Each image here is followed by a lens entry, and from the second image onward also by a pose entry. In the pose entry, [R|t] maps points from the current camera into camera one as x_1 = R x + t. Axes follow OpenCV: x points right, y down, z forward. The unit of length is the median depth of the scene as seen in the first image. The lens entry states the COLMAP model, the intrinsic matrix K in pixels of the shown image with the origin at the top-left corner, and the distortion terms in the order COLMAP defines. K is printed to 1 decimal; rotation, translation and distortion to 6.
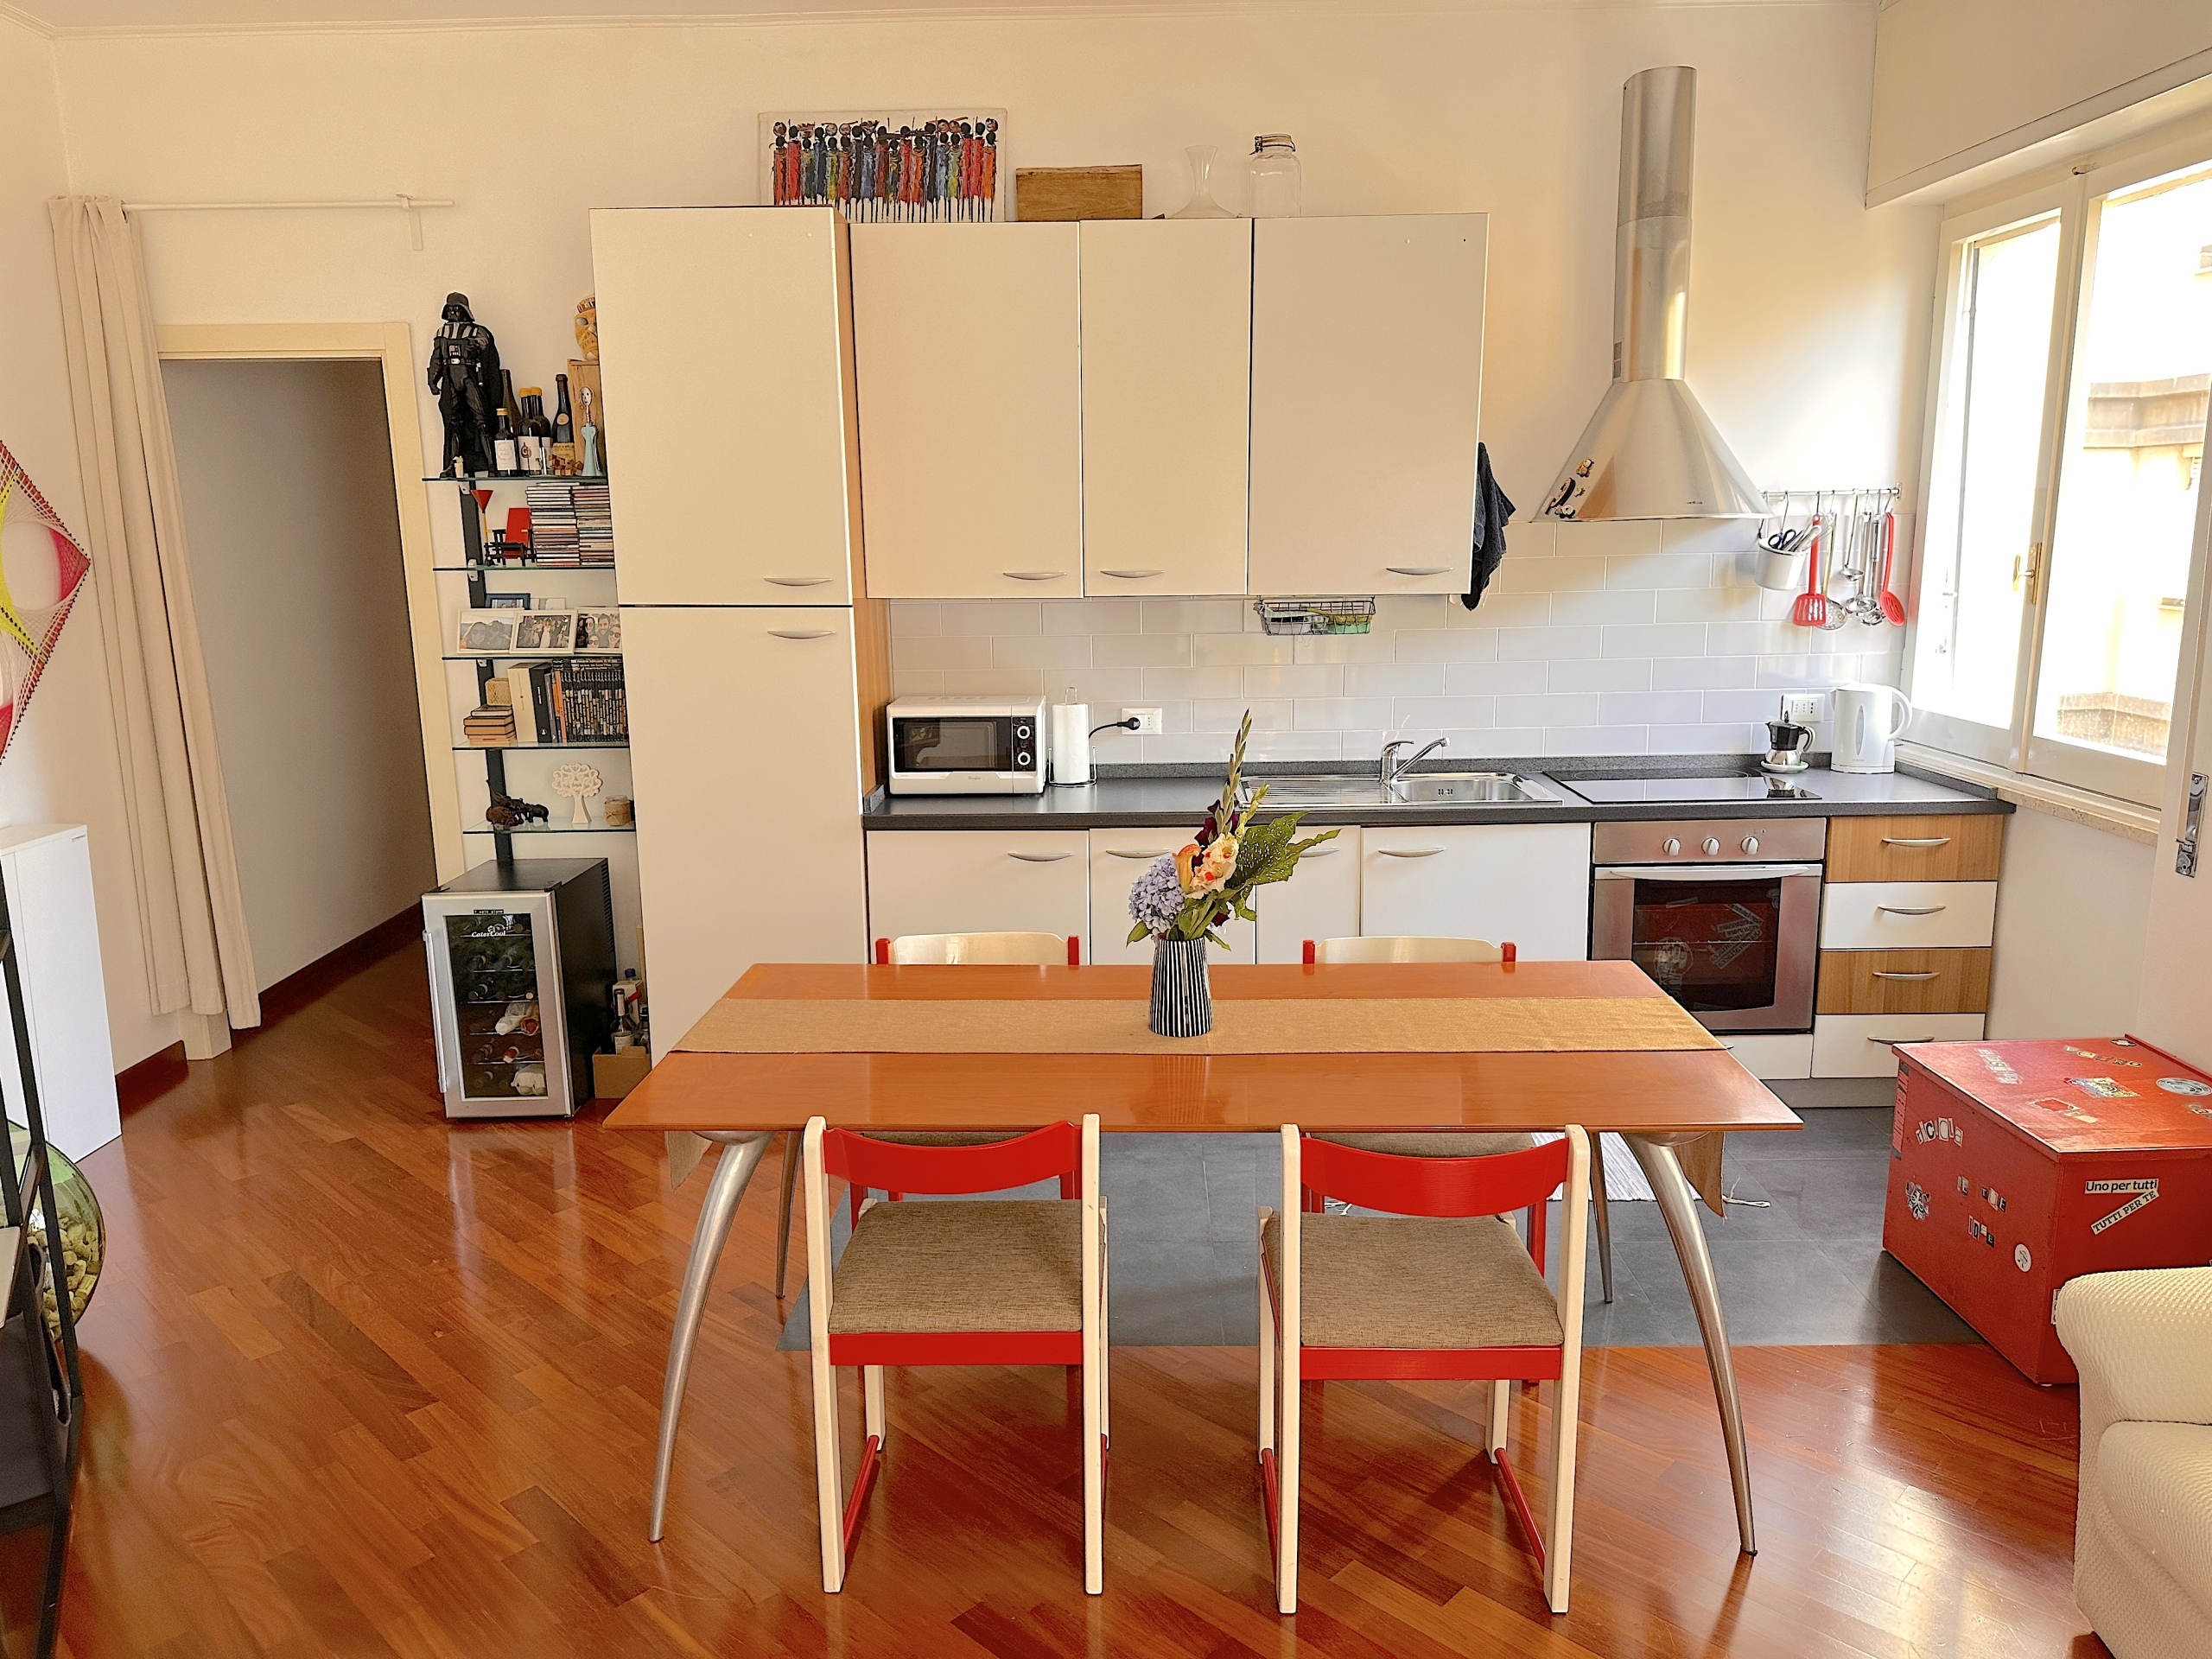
lens RADIAL K [[1543.6, 0, 1112.7], [0, 1543.6, 833.3], [0, 0, 1]] dist [0.130298, -0.203451]
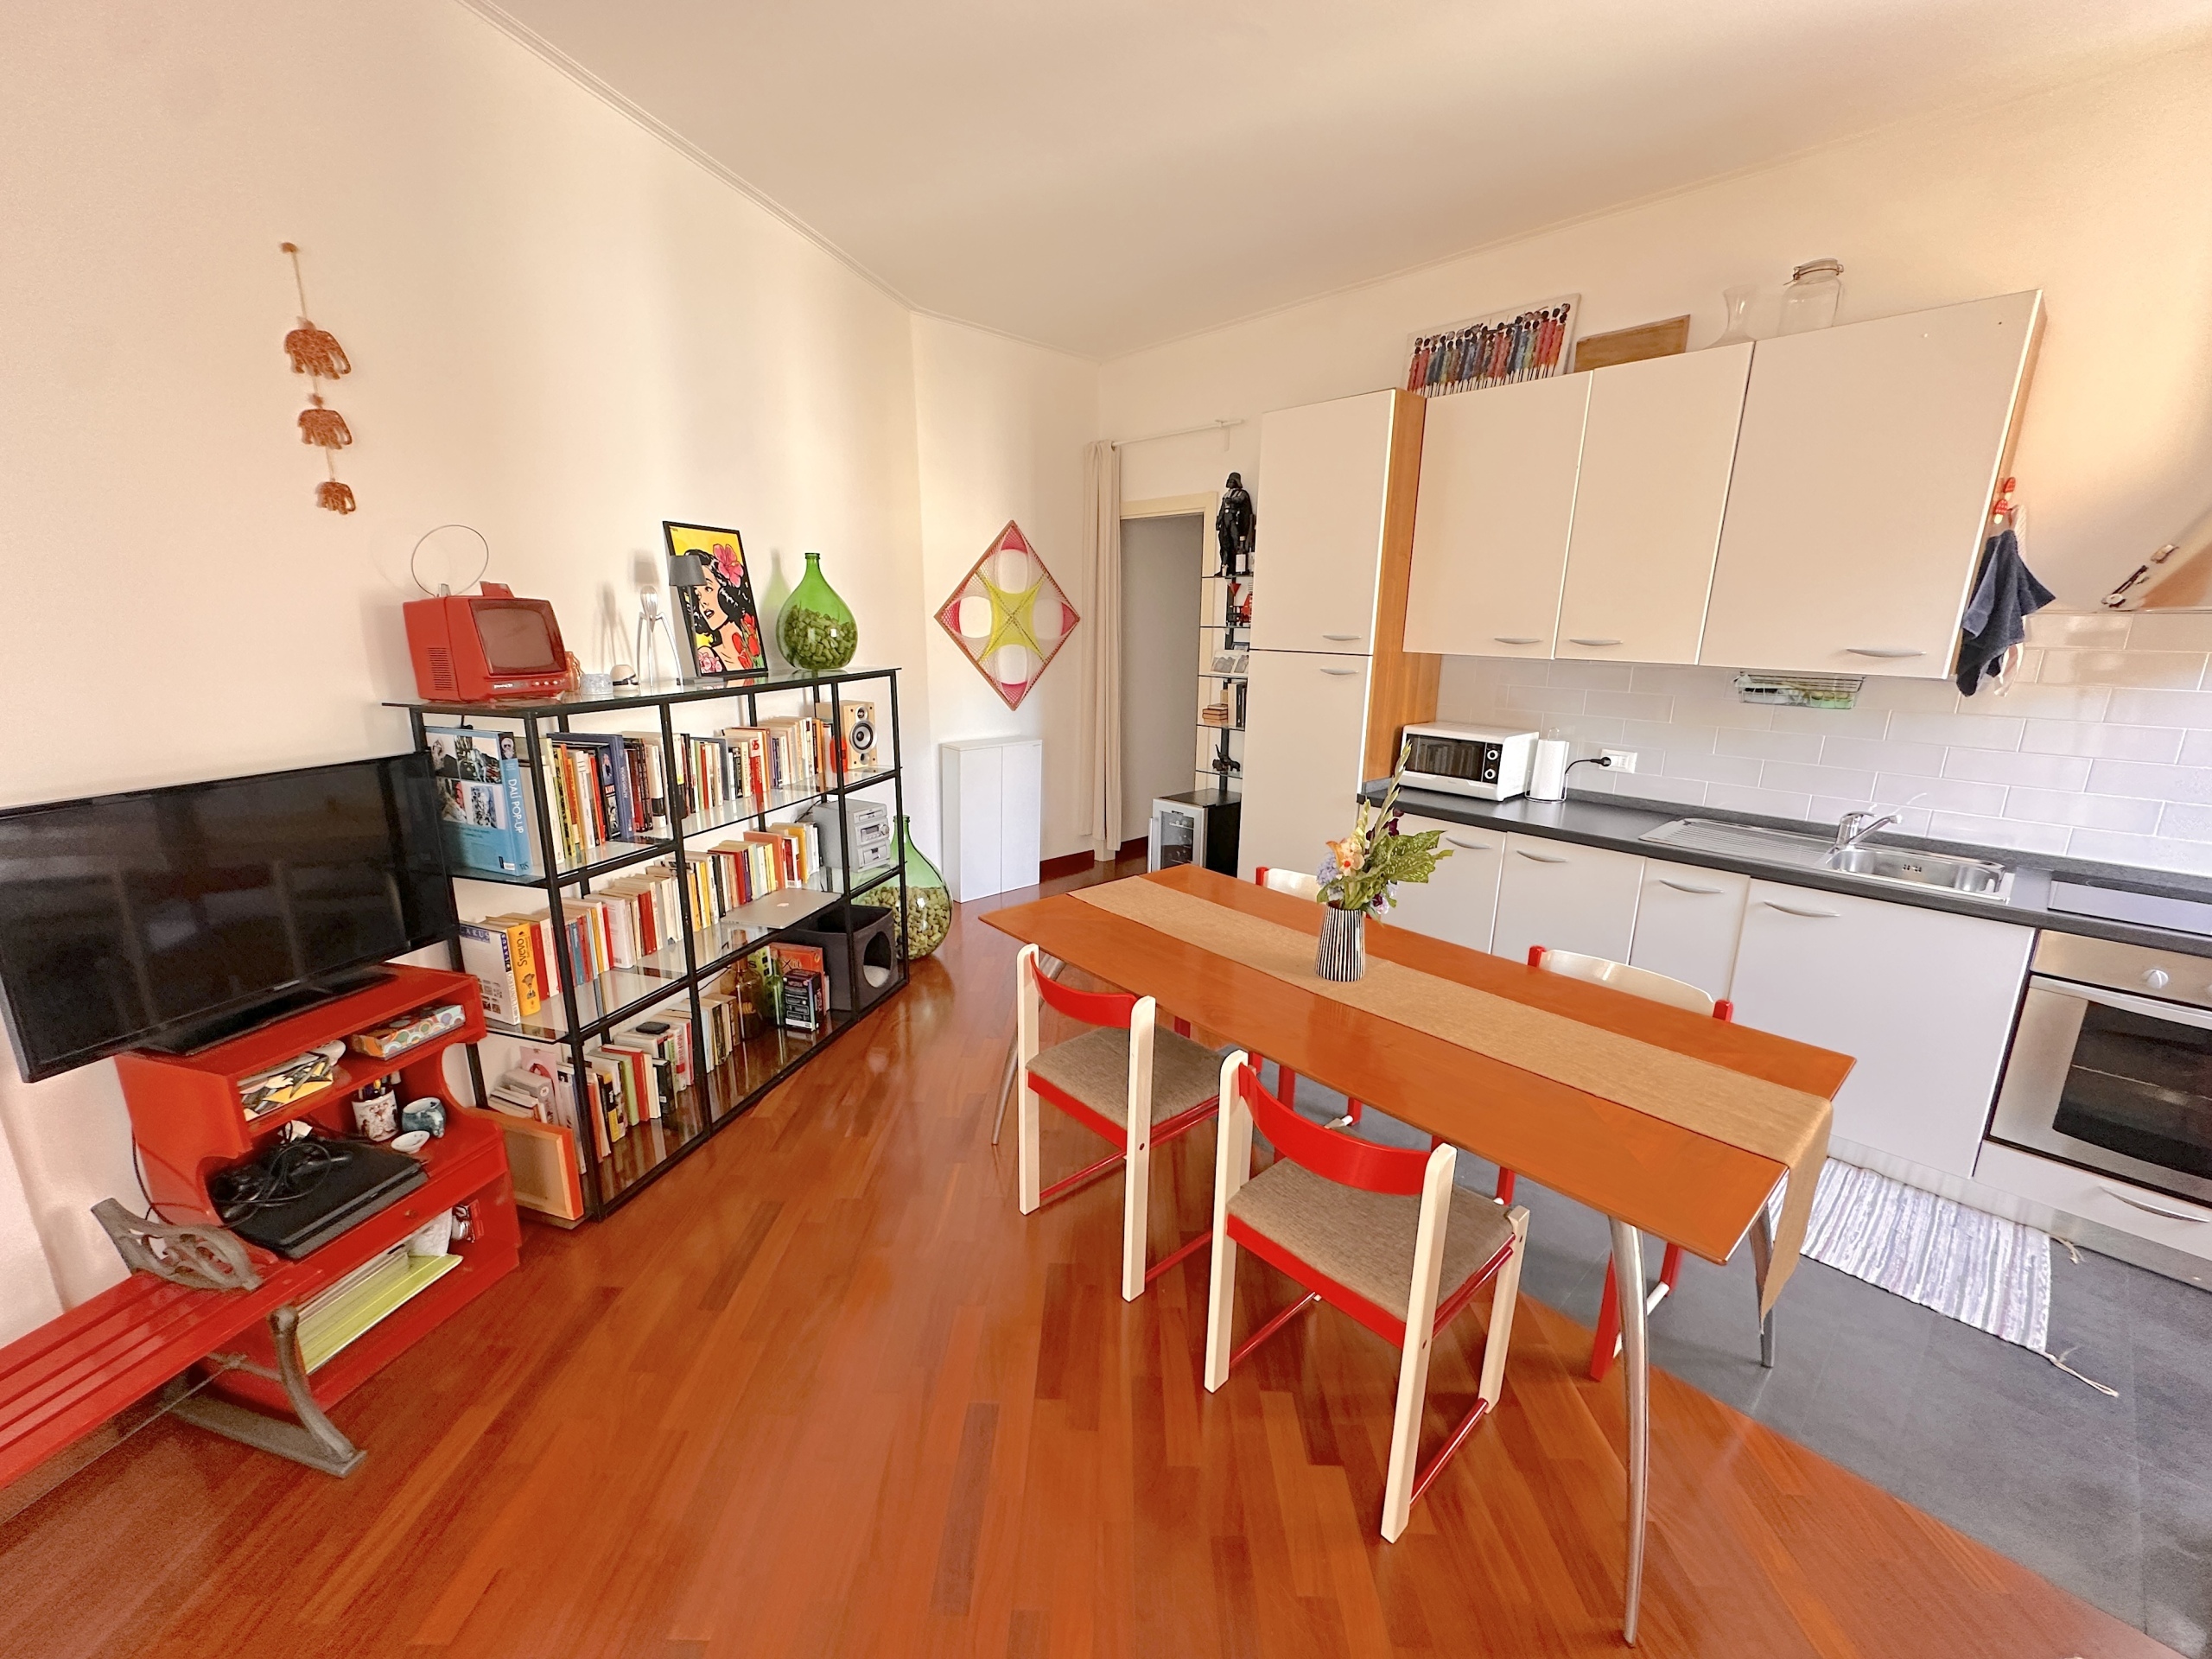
lens RADIAL K [[883.5, 0, 1099.3], [0, 883.5, 830.8], [0, 0, 1]] dist [-0.001420, 0.000171]
pose [[0.685009, 0.193673, -0.702320, 0.266912], [-0.162201, 0.980364, 0.112144, -0.030586], [0.710249, 0.037097, 0.702972, 0.198715]]
